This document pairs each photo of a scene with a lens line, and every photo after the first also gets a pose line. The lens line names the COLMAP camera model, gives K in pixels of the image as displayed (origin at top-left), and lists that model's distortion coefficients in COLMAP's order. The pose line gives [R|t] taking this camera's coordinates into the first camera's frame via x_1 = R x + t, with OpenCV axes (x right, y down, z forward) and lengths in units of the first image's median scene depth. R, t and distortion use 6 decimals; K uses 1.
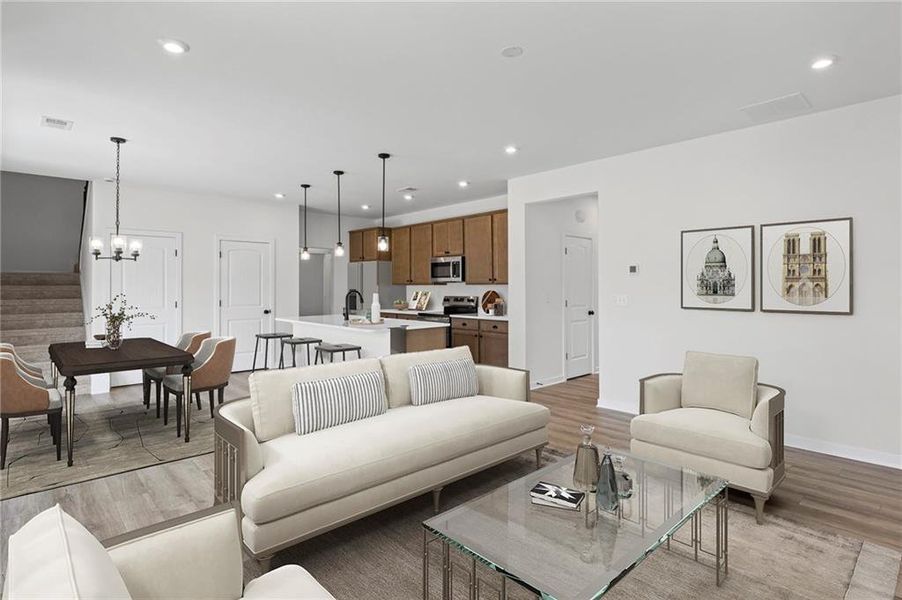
lens RADIAL K [[456.0, 0, 449.7], [0, 456.0, 286.1], [0, 0, 1]] dist [-0.004379, -0.001093]
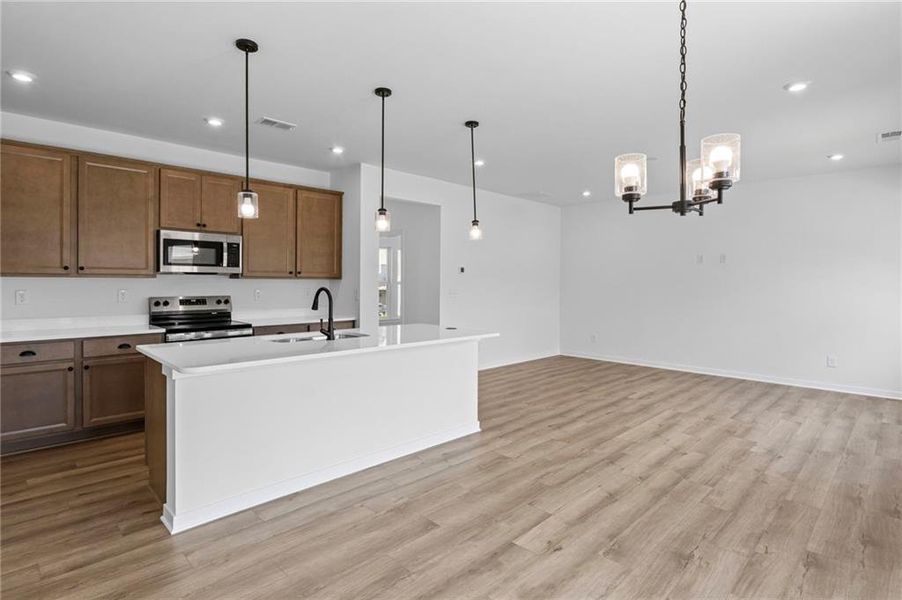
lens RADIAL K [[456.0, 0, 451.4], [0, 456.0, 284.2], [0, 0, 1]] dist [-0.004379, -0.001093]
pose [[-0.034736, -0.002543, 0.999393, -0.654351], [-0.006141, 0.999978, 0.002331, 0.002147], [-0.999378, -0.006056, -0.034751, 0.713103]]
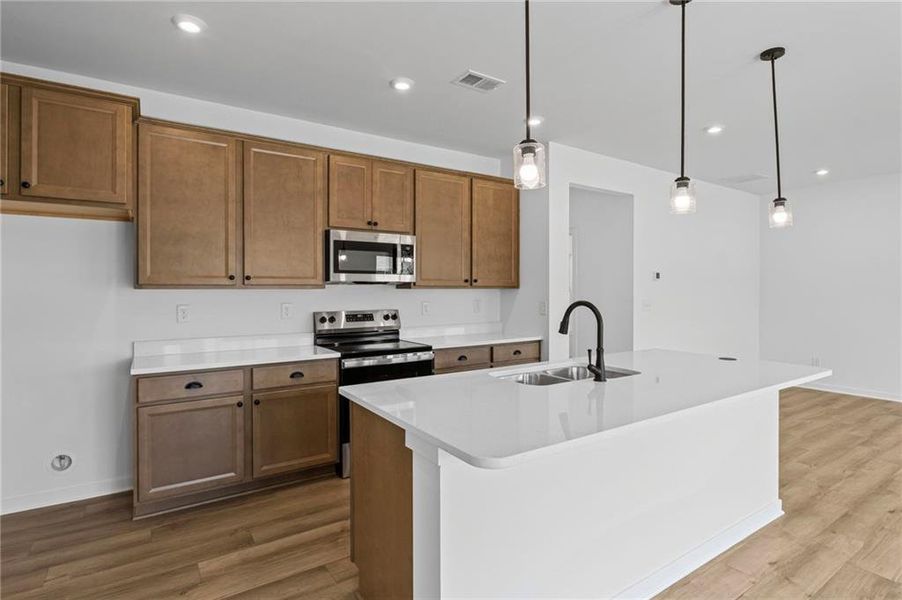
lens RADIAL K [[456.0, 0, 453.7], [0, 456.0, 289.6], [0, 0, 1]] dist [-0.004379, -0.001093]
pose [[0.155760, 0.003880, 0.987787, -0.503652], [0.000729, 0.999992, -0.004043, 0.000684], [-0.987795, 0.001350, 0.155756, 0.868459]]
